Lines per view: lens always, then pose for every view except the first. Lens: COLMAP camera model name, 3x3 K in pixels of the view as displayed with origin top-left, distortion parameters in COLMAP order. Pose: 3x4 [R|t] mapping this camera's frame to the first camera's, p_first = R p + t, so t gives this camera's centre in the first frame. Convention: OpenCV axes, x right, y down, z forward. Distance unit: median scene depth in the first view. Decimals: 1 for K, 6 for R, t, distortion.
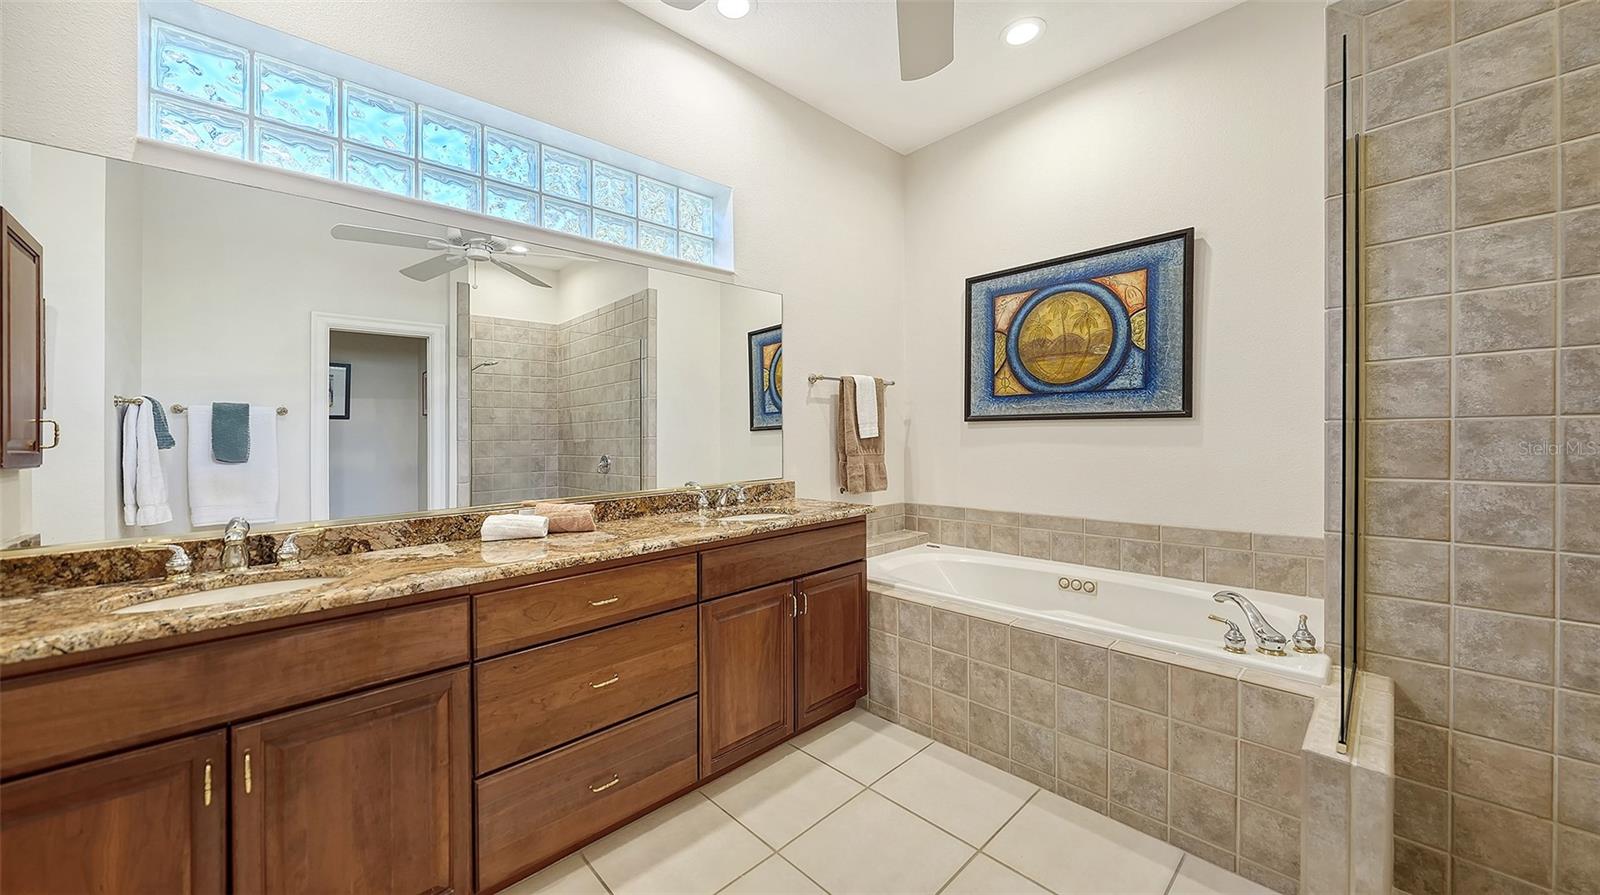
lens RADIAL K [[569.5, 0, 800.2], [0, 569.5, 442.7], [0, 0, 1]] dist [-0.002112, -0.000092]
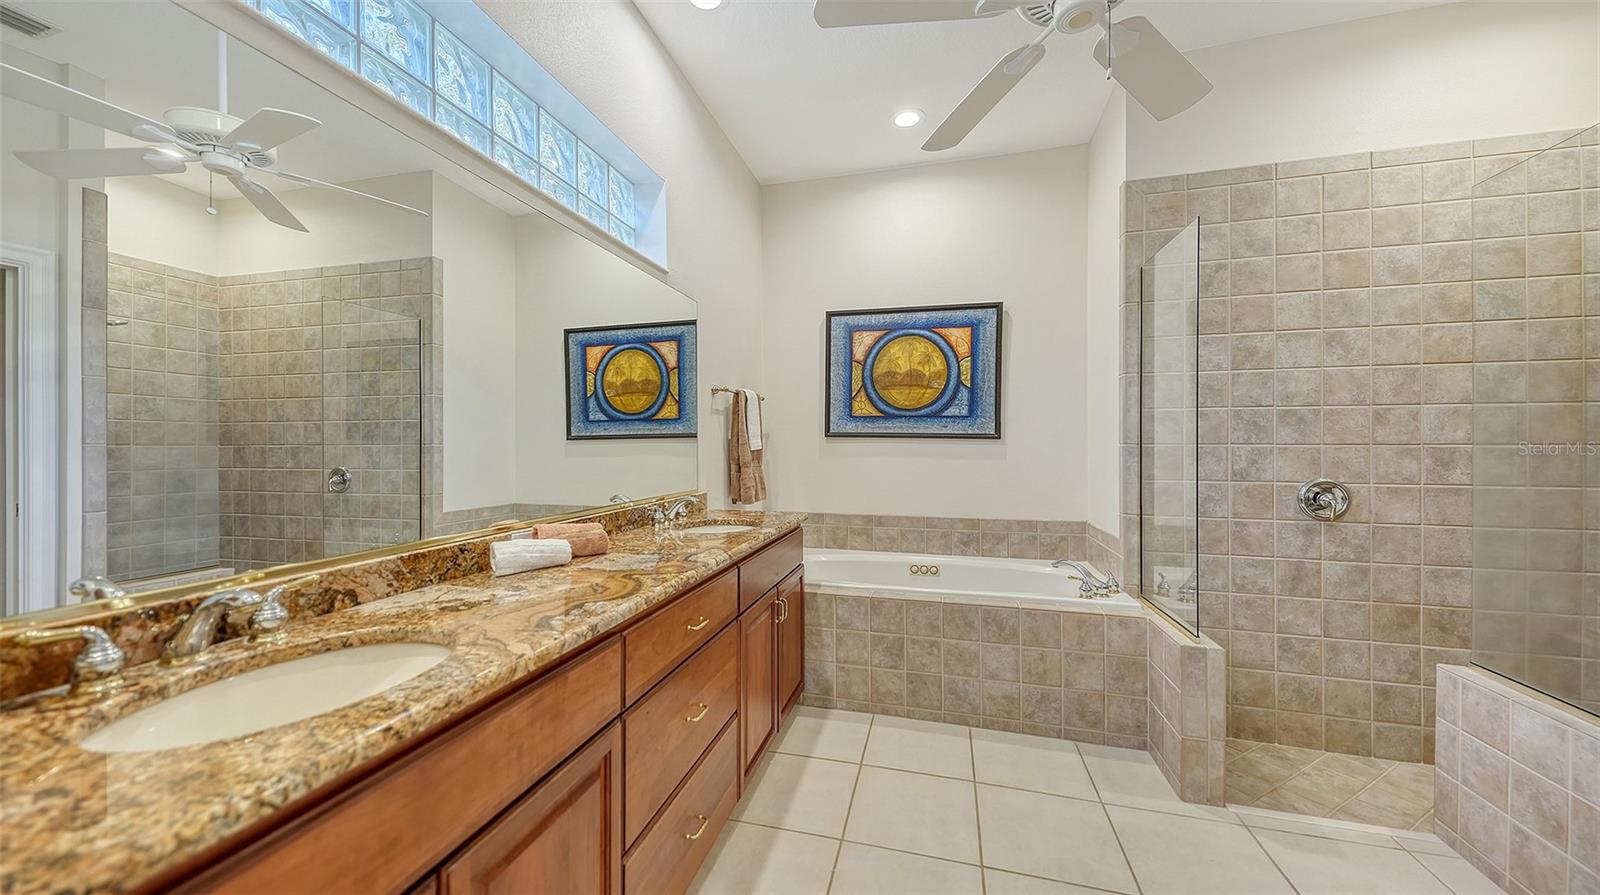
lens RADIAL K [[564.7, 0, 805.9], [0, 564.7, 451.6], [0, 0, 1]] dist [0.022562, -0.000202]
pose [[0.846748, 0.014961, 0.531784, -0.408915], [-0.010917, 0.999883, -0.010747, 0.005270], [-0.531883, 0.003295, 0.846812, 0.080514]]
